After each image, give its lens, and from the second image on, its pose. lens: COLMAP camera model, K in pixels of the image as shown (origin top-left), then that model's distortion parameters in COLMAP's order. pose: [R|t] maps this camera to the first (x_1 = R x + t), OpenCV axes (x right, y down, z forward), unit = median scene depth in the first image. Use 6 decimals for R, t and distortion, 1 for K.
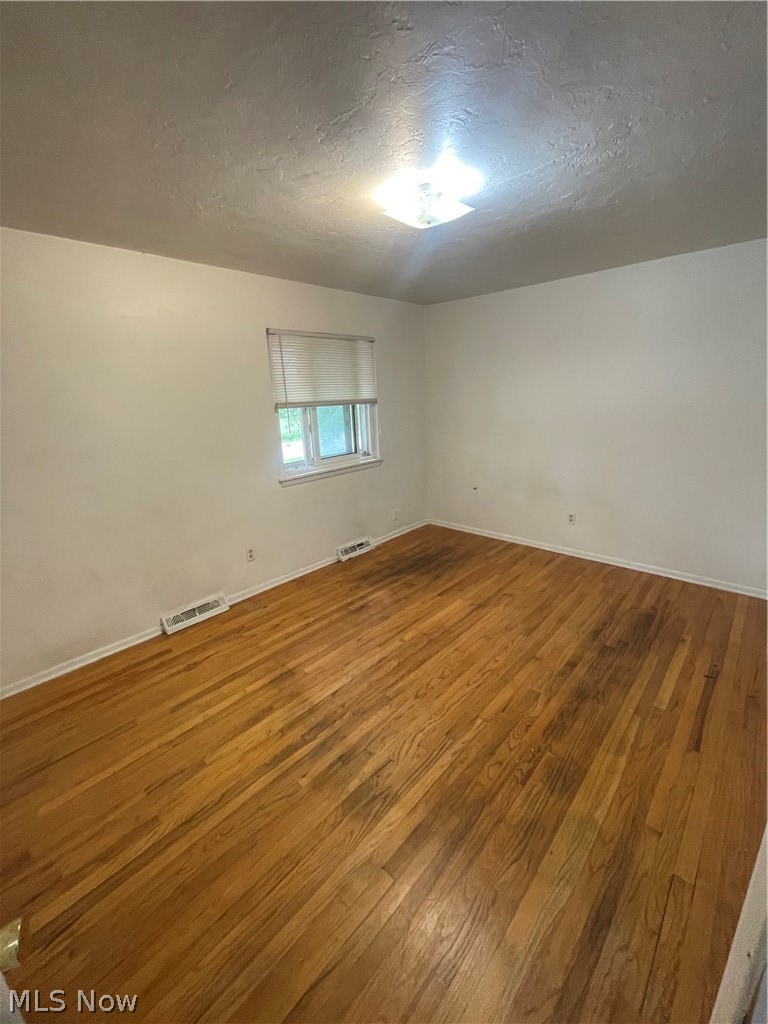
lens RADIAL K [[419.1, 0, 385.0], [0, 419.1, 513.0], [0, 0, 1]] dist [-0.001199, -0.000813]
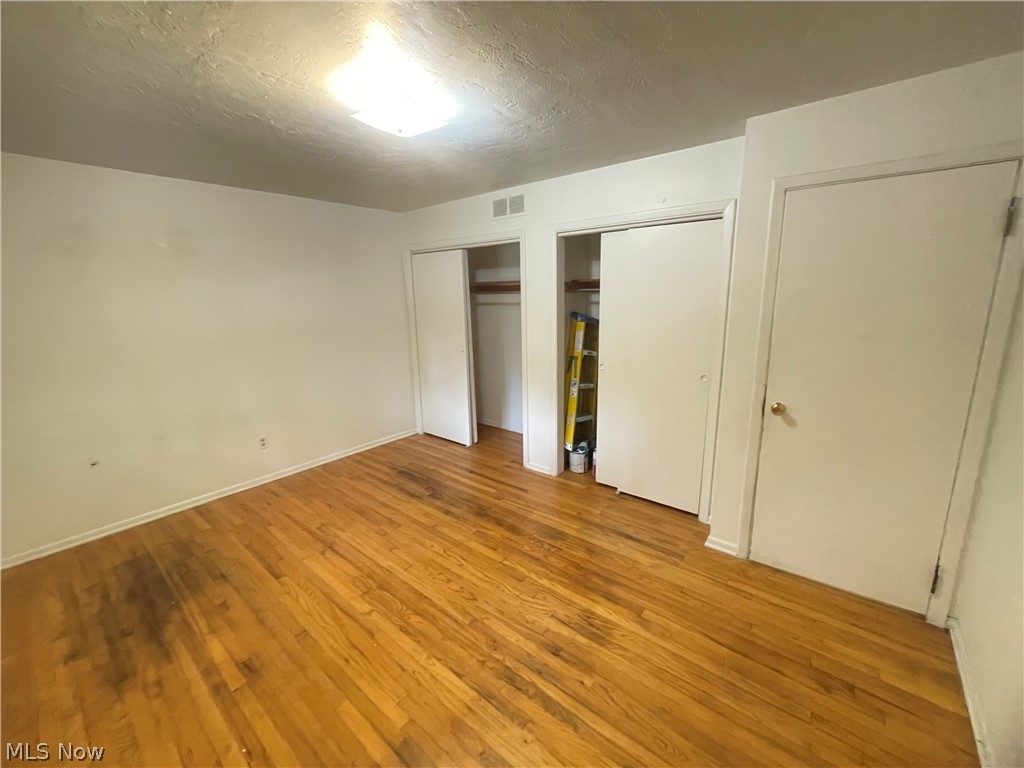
lens RADIAL K [[419.1, 0, 510.8], [0, 419.1, 383.4], [0, 0, 1]] dist [-0.001199, -0.000813]
pose [[-0.052082, -0.172405, 0.983648, -0.743347], [0.306158, 0.934798, 0.180054, -0.170831], [-0.950555, 0.310529, 0.004097, 0.693362]]
